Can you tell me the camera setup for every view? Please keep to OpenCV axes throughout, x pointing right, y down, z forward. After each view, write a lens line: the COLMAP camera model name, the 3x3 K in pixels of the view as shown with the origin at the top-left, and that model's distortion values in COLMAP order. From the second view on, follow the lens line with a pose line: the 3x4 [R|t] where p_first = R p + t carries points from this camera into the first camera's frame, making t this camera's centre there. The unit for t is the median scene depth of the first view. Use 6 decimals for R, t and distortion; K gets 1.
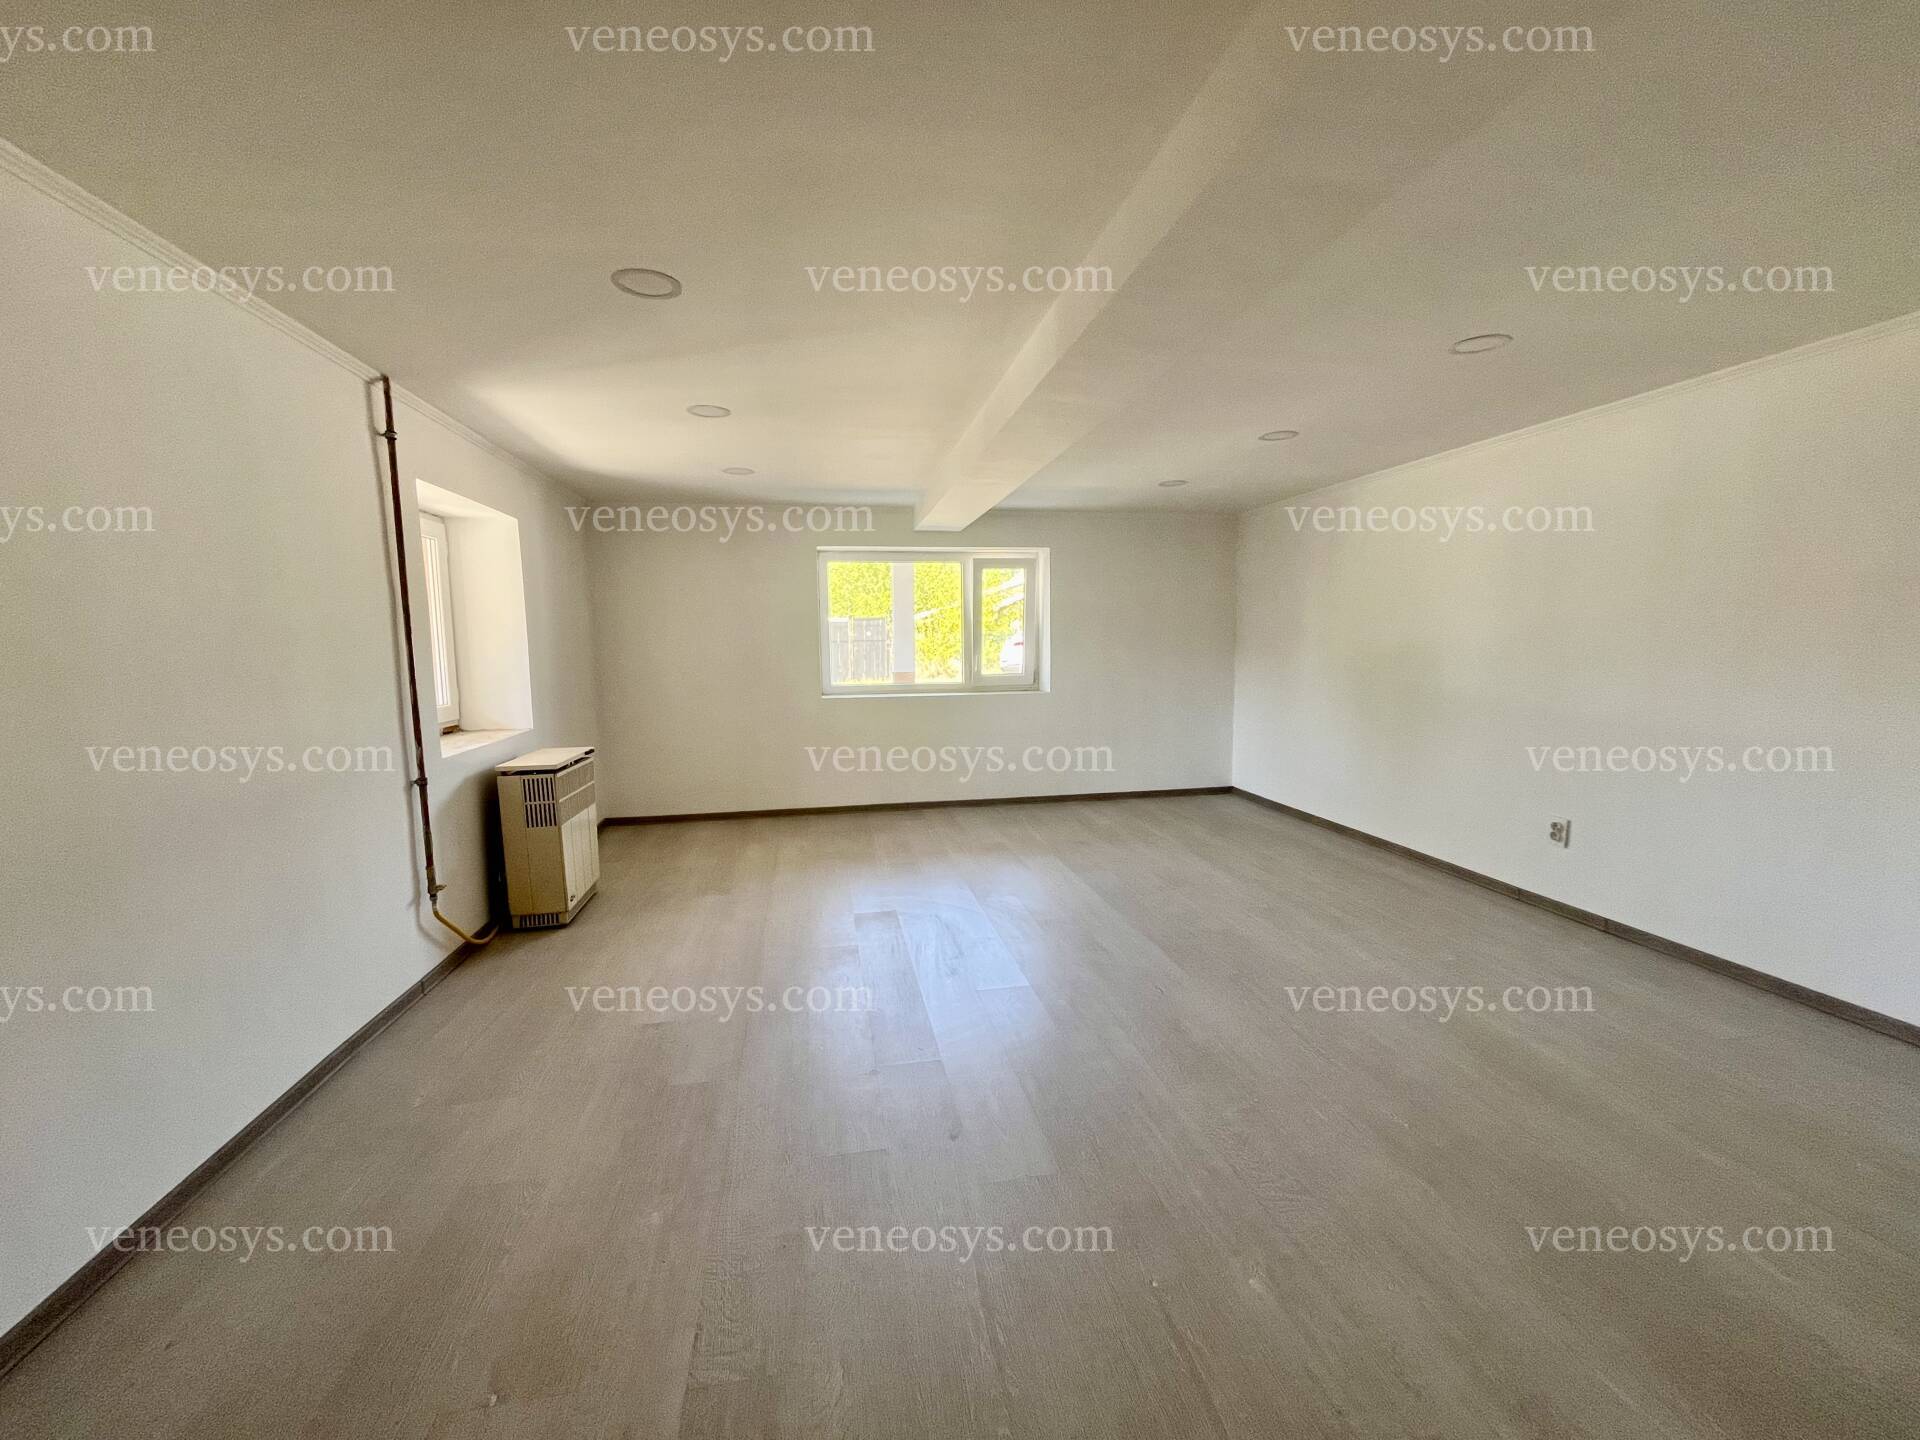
lens RADIAL K [[777.3, 0, 957.9], [0, 777.3, 717.5], [0, 0, 1]] dist [-0.004415, 0.000003]
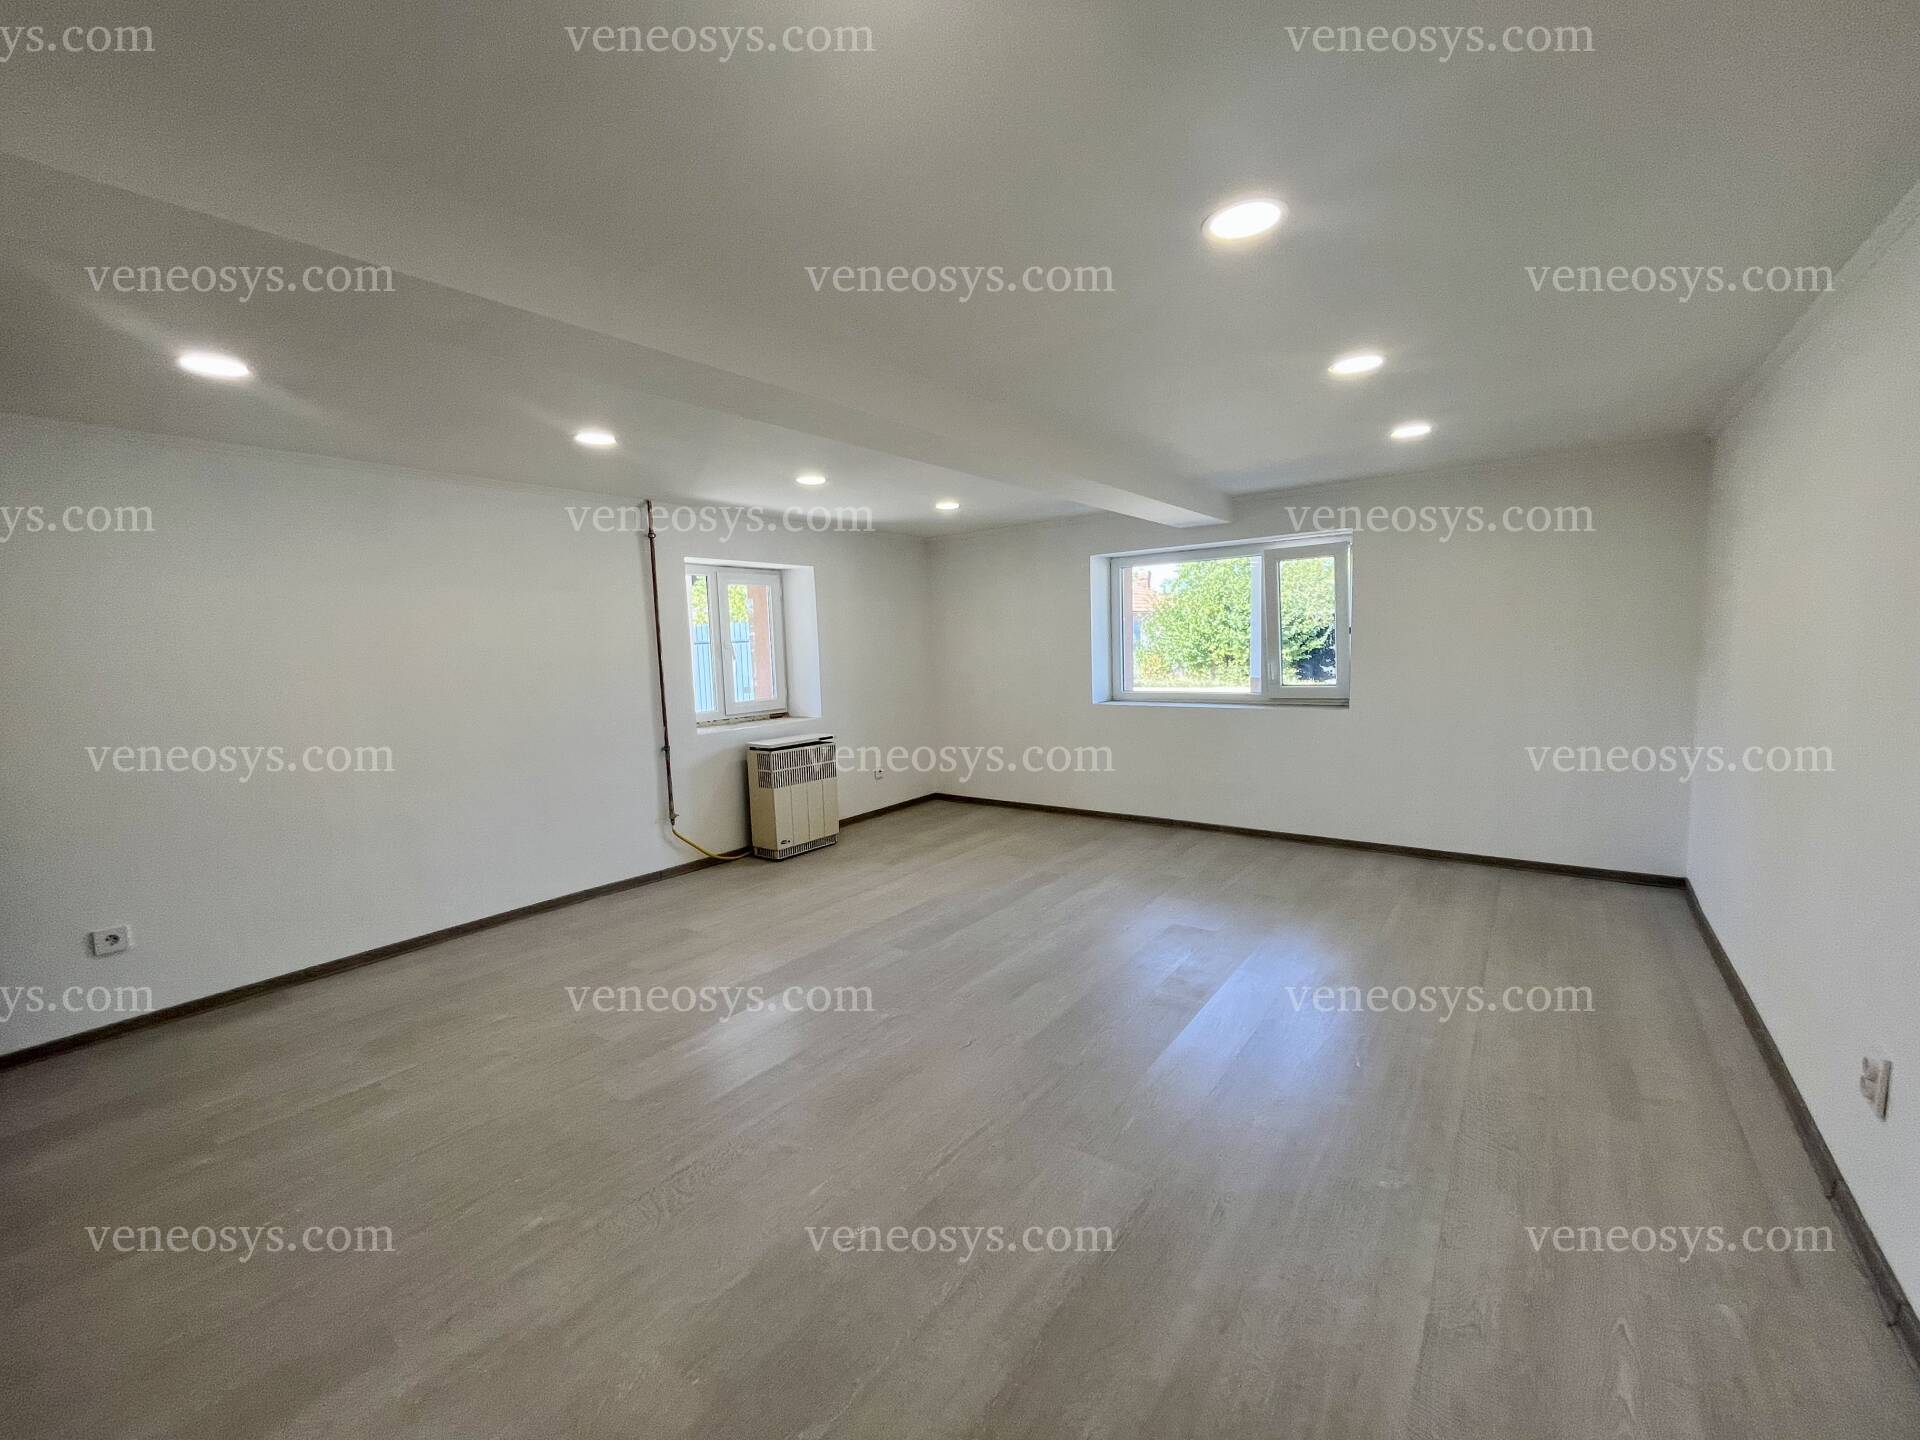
lens RADIAL K [[777.3, 0, 952.0], [0, 777.3, 715.5], [0, 0, 1]] dist [-0.004415, 0.000003]
pose [[0.678518, 0.060637, -0.732077, 0.731403], [-0.050885, 0.998073, 0.035508, -0.059668], [0.732819, 0.013159, 0.680296, 0.279916]]
